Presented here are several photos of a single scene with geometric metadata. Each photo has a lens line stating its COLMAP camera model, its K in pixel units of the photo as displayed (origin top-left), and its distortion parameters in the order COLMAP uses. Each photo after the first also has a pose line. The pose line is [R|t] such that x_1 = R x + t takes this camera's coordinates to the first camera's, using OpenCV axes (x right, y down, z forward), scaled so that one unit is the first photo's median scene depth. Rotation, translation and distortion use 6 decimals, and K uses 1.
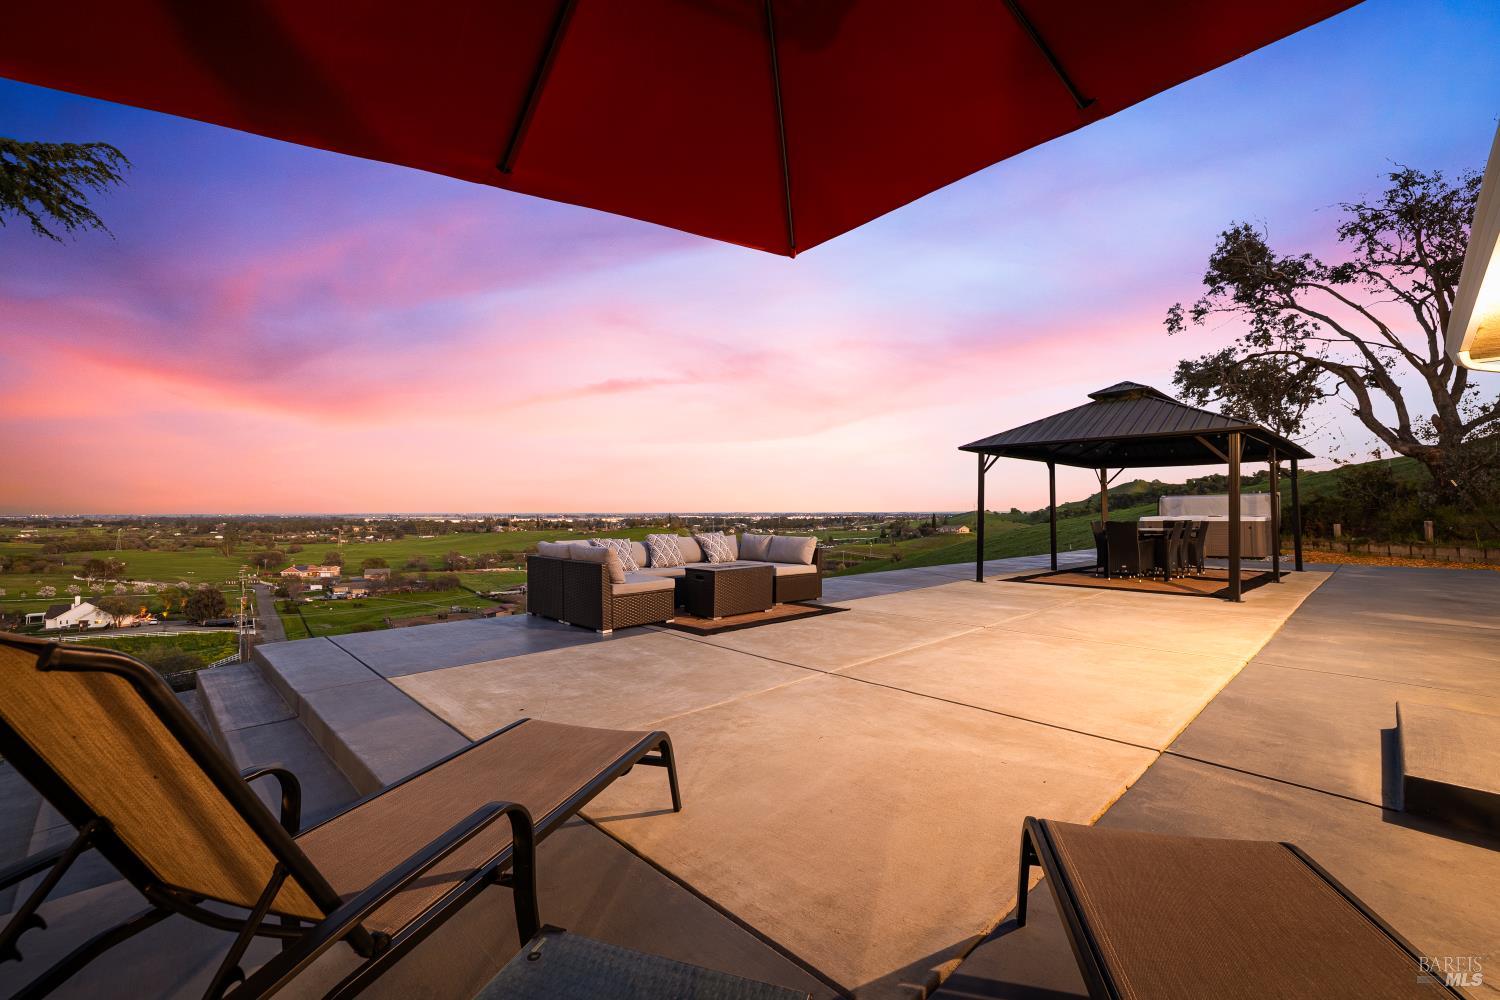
lens RADIAL K [[648.8, 0, 744.0], [0, 648.8, 525.3], [0, 0, 1]] dist [-0.002644, 0.000027]
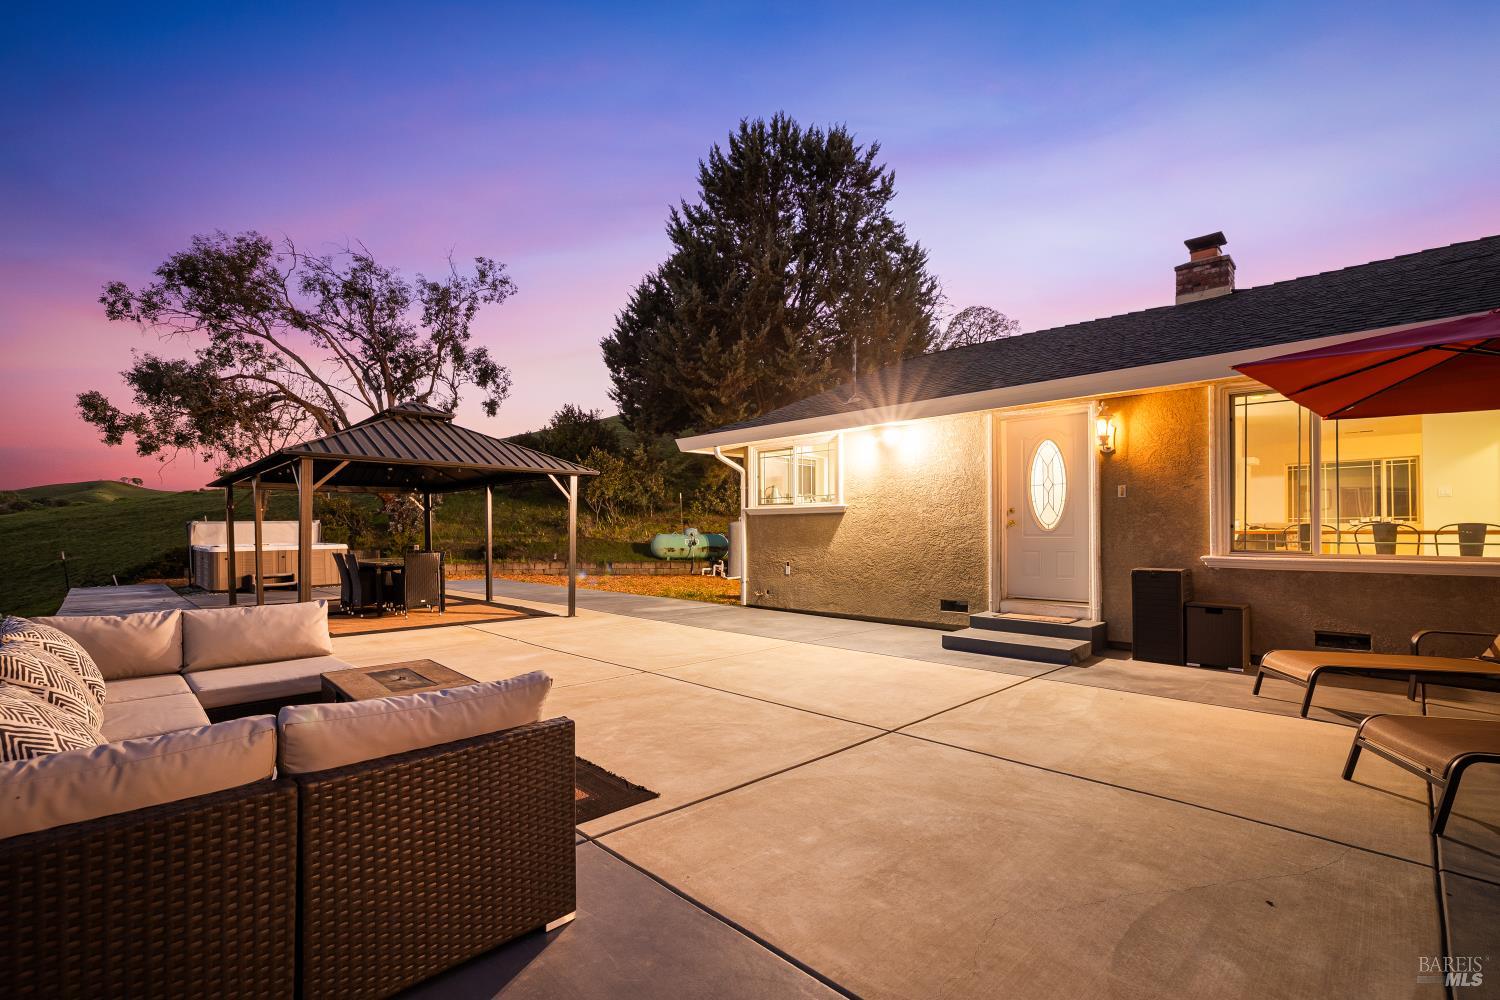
lens RADIAL K [[648.8, 0, 744.0], [0, 648.8, 525.3], [0, 0, 1]] dist [-0.002644, 0.000027]
pose [[-0.008958, 0.010445, 0.999905, -0.189155], [0.026406, 0.999599, -0.010205, -0.013011], [-0.999611, 0.026312, -0.009230, 0.296922]]
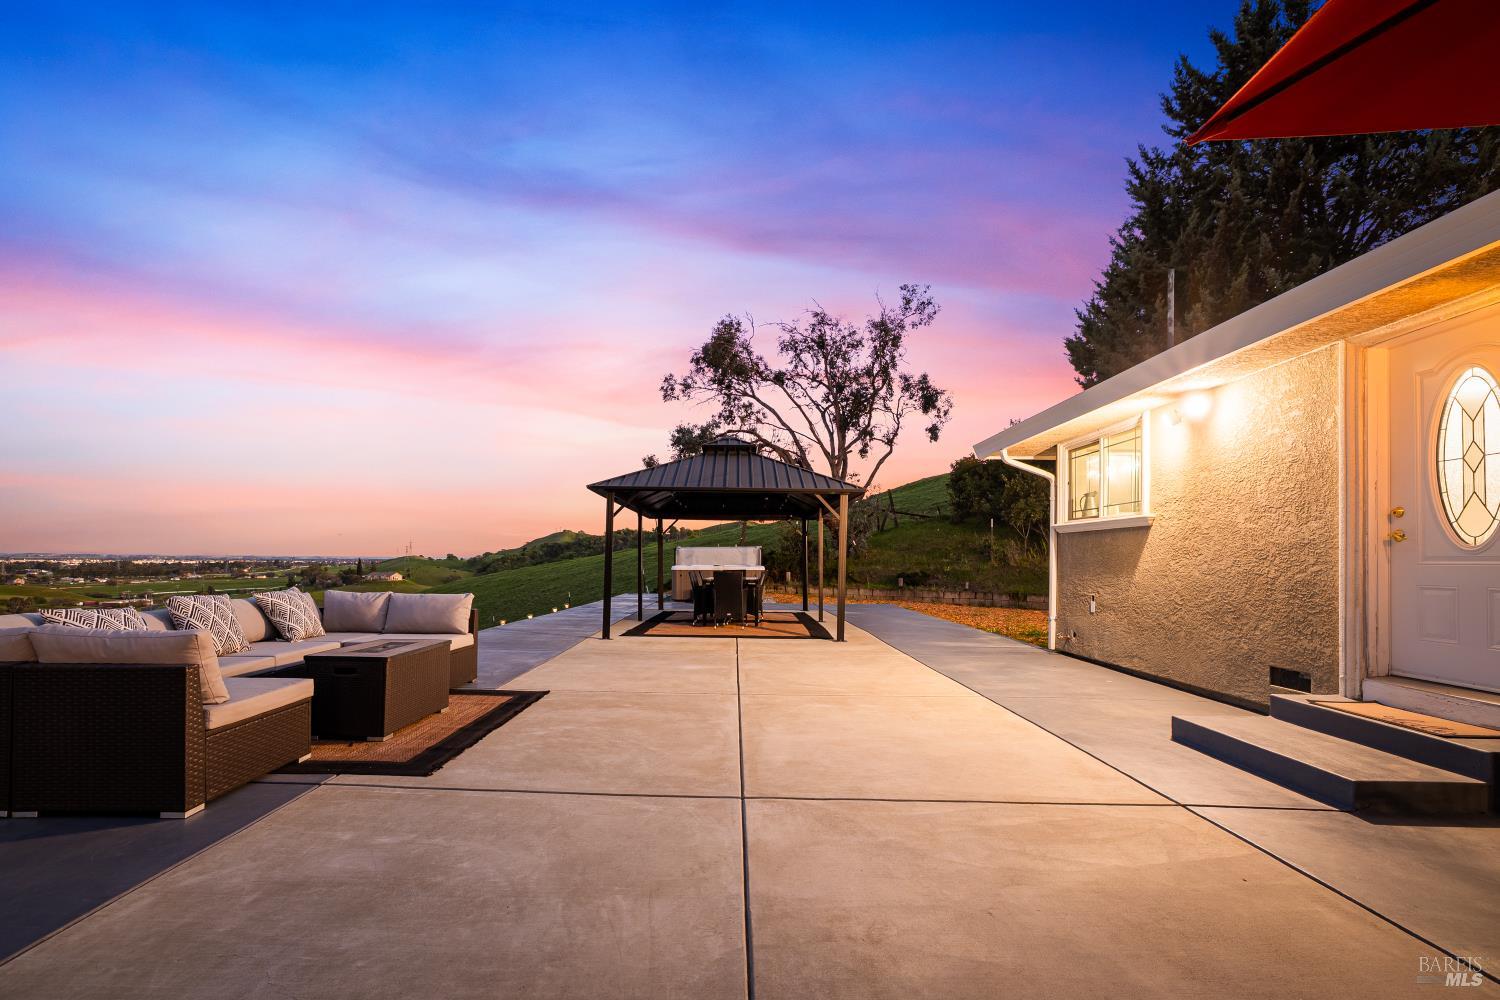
lens RADIAL K [[677.6, 0, 748.3], [0, 677.6, 554.7], [0, 0, 1]] dist [-0.015811, 0.000419]
pose [[0.691559, 0.016638, 0.722128, -0.098415], [0.002087, 0.999684, -0.025032, -0.002690], [-0.722317, 0.018819, 0.691306, 0.128664]]
